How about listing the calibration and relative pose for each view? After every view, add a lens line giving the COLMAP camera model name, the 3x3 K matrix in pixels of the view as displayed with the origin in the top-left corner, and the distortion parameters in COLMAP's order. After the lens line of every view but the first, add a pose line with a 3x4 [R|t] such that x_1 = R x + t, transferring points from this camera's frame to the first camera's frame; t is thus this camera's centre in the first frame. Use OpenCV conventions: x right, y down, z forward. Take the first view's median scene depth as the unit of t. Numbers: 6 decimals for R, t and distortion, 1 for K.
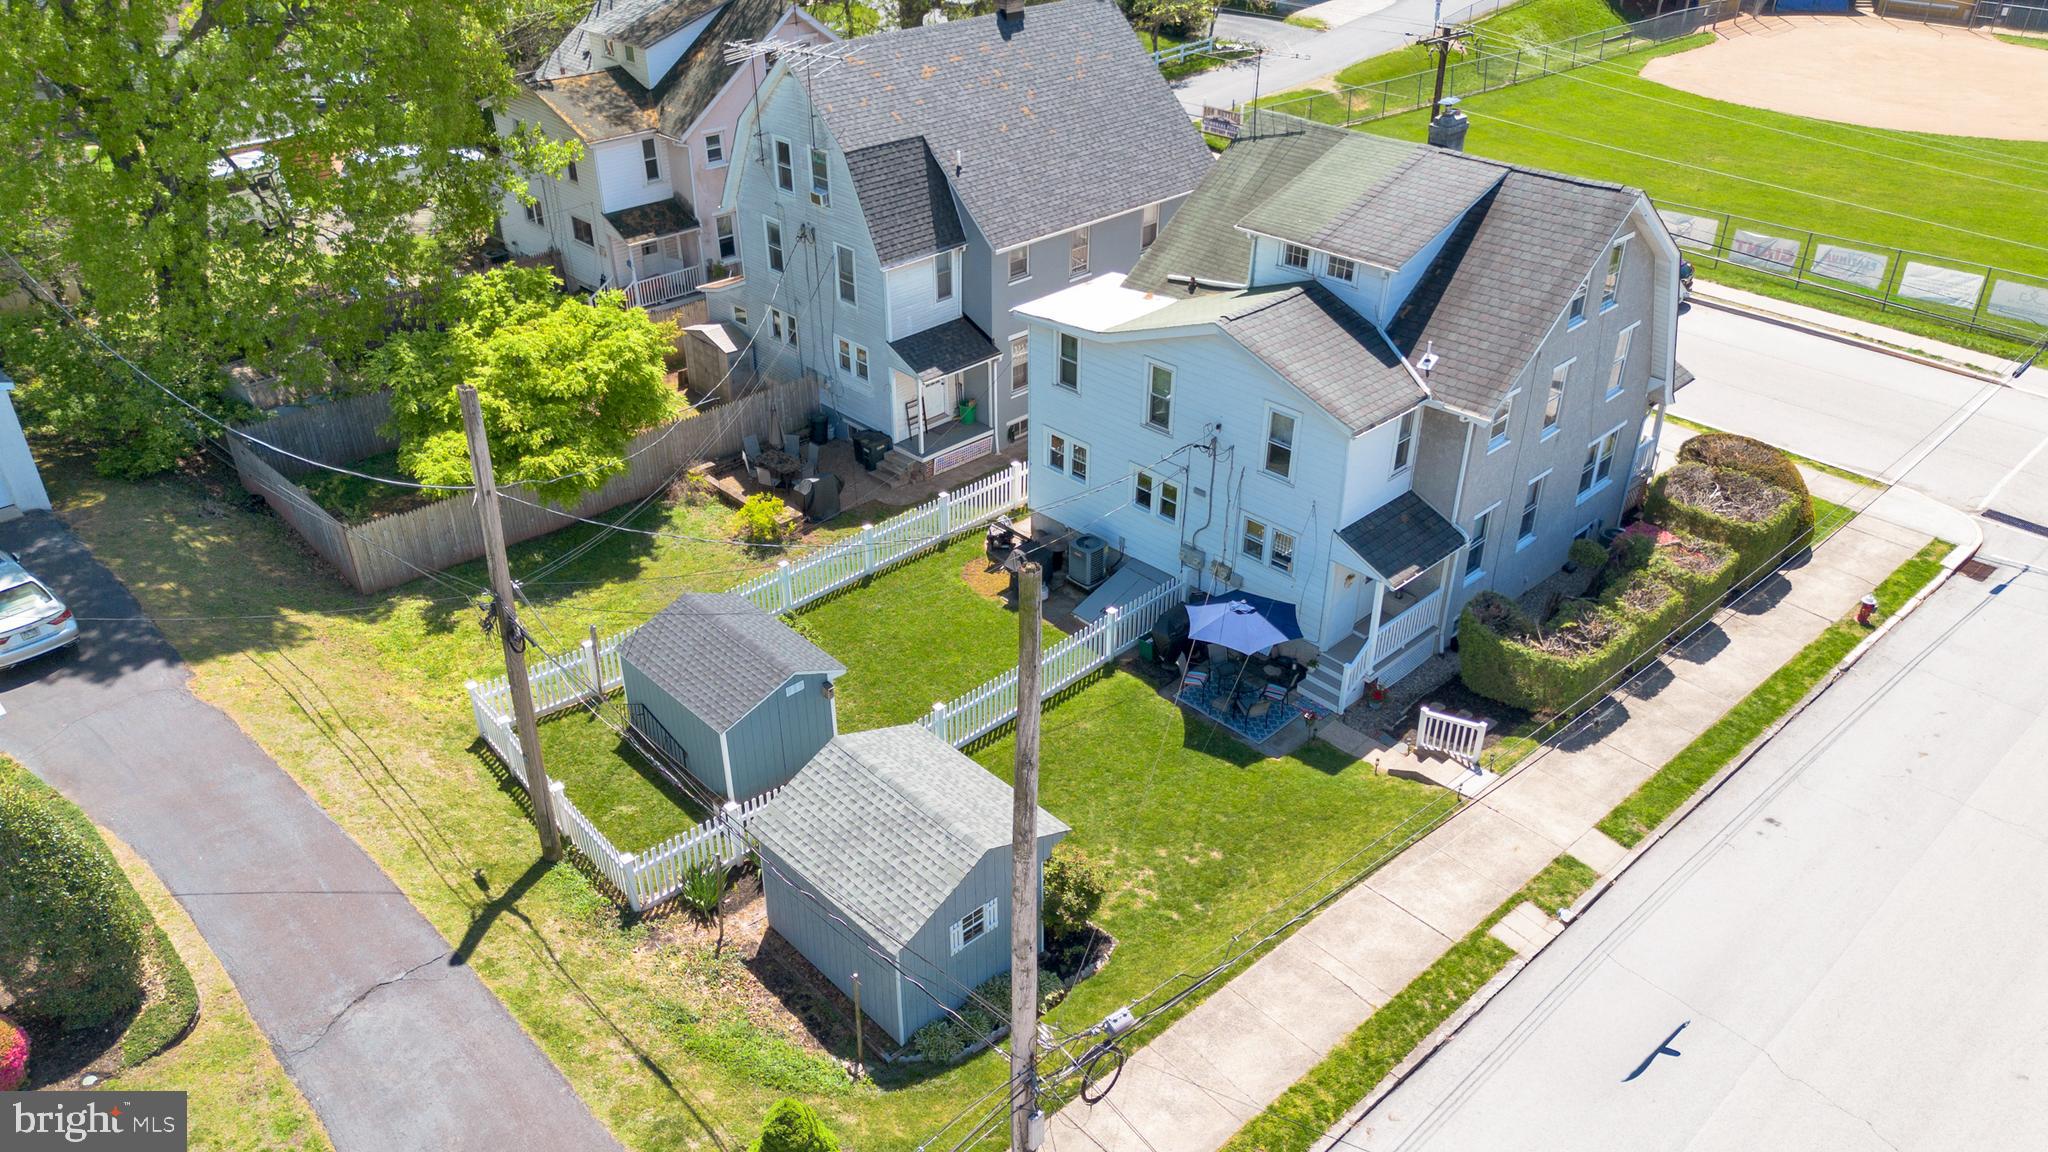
lens RADIAL K [[1455.2, 0, 1021.5], [0, 1455.2, 576.3], [0, 0, 1]] dist [0.068417, -0.064713]
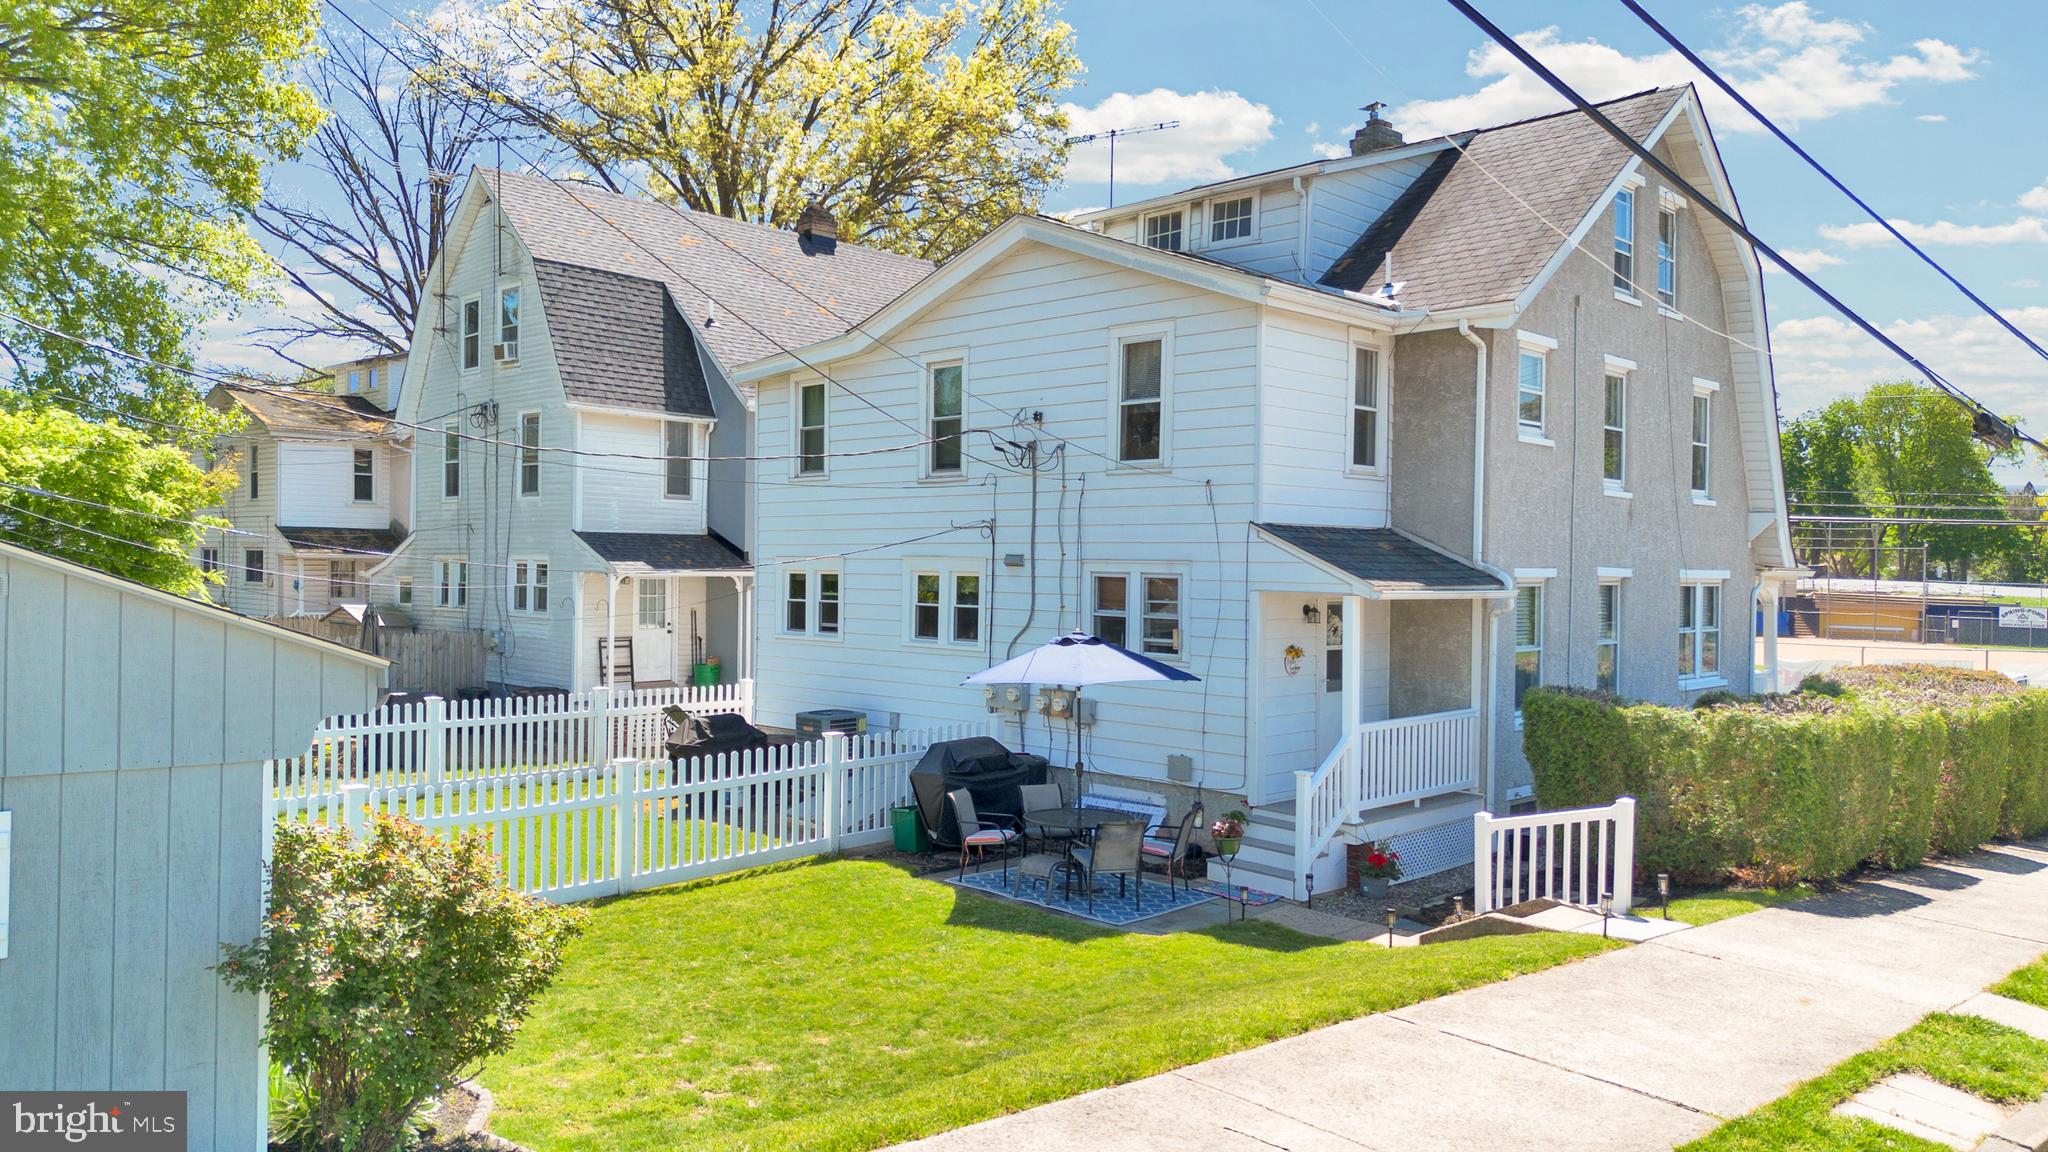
lens RADIAL K [[1449.7, 0, 1024.0], [0, 1449.7, 576.0], [0, 0, 1]] dist [0.080362, -0.079370]
pose [[0.999659, 0.011012, 0.023660, 0.108334], [0.002498, 0.862074, -0.506777, 0.217332], [-0.025977, 0.506663, 0.861753, 0.505341]]
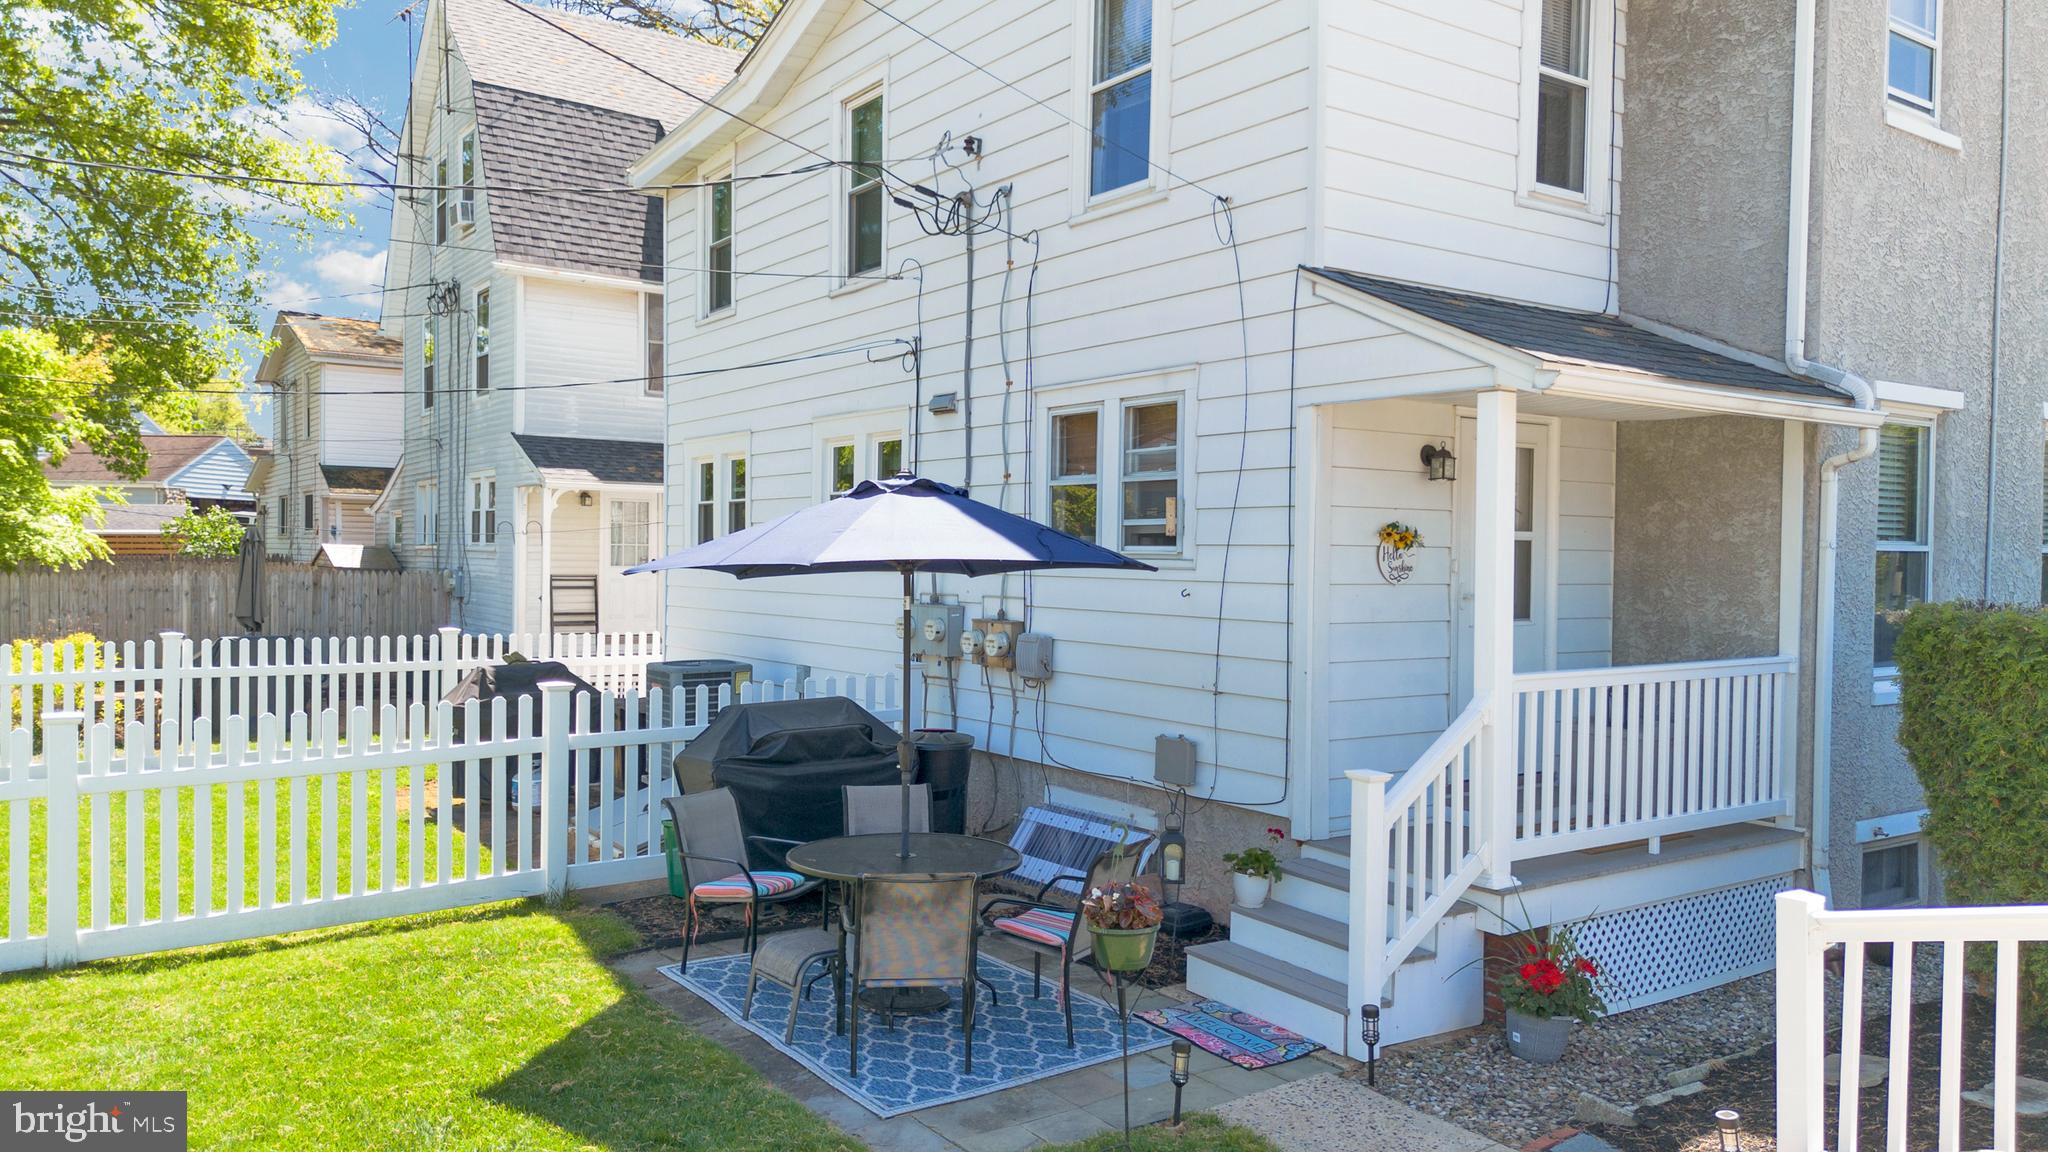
lens RADIAL K [[1455.2, 0, 1021.5], [0, 1455.2, 576.3], [0, 0, 1]] dist [0.068417, -0.064713]
pose [[0.986479, 0.013307, -0.163346, 0.185410], [-0.093640, 0.863752, -0.495140, 0.130073], [0.134502, 0.503741, 0.853319, 0.711824]]
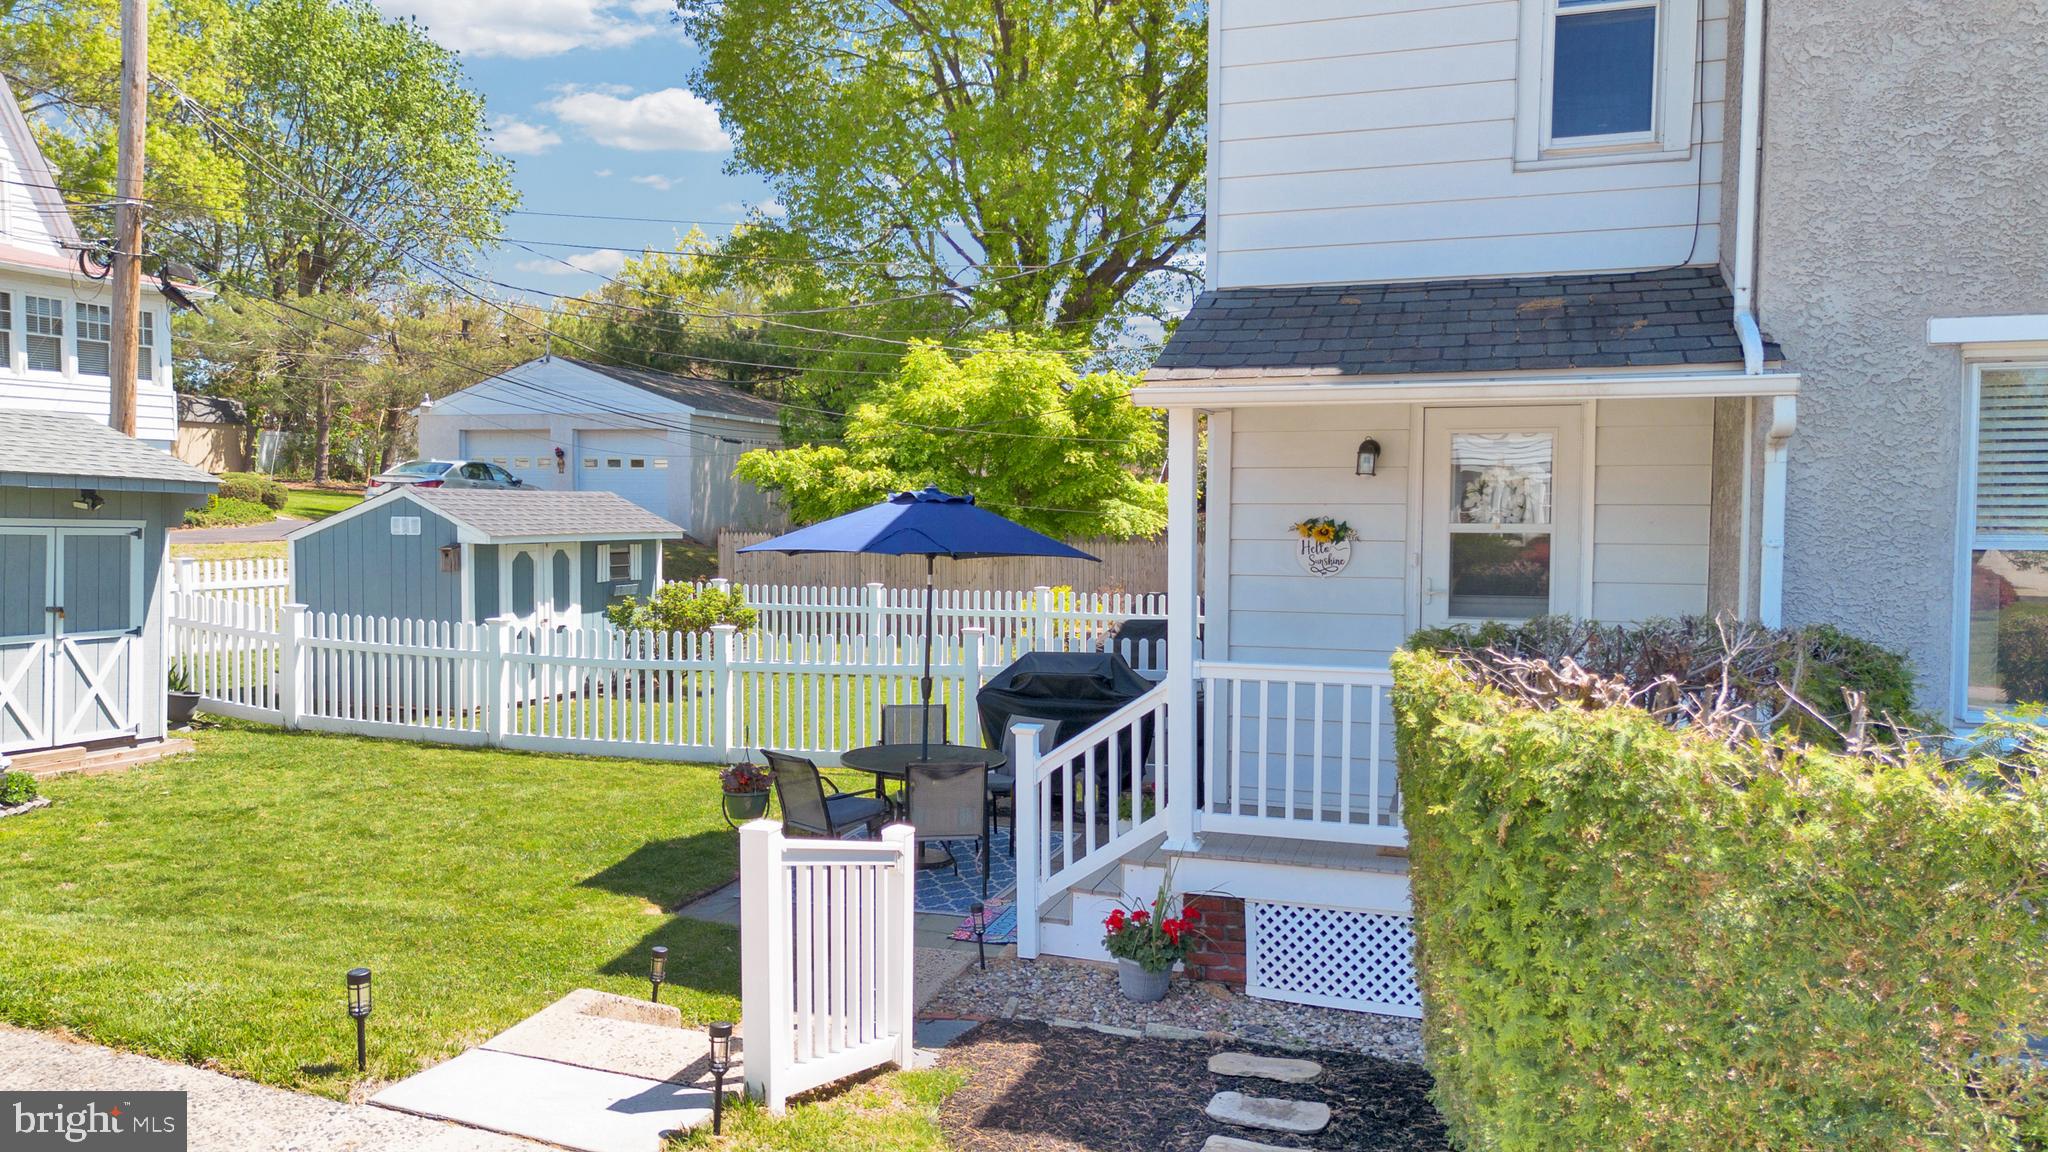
lens RADIAL K [[1455.2, 0, 1021.5], [0, 1455.2, 576.3], [0, 0, 1]] dist [0.068417, -0.064713]
pose [[0.462229, 0.047917, -0.885465, 0.402718], [-0.460881, 0.866060, -0.193722, 0.079013], [0.757583, 0.497638, 0.422402, 0.780595]]
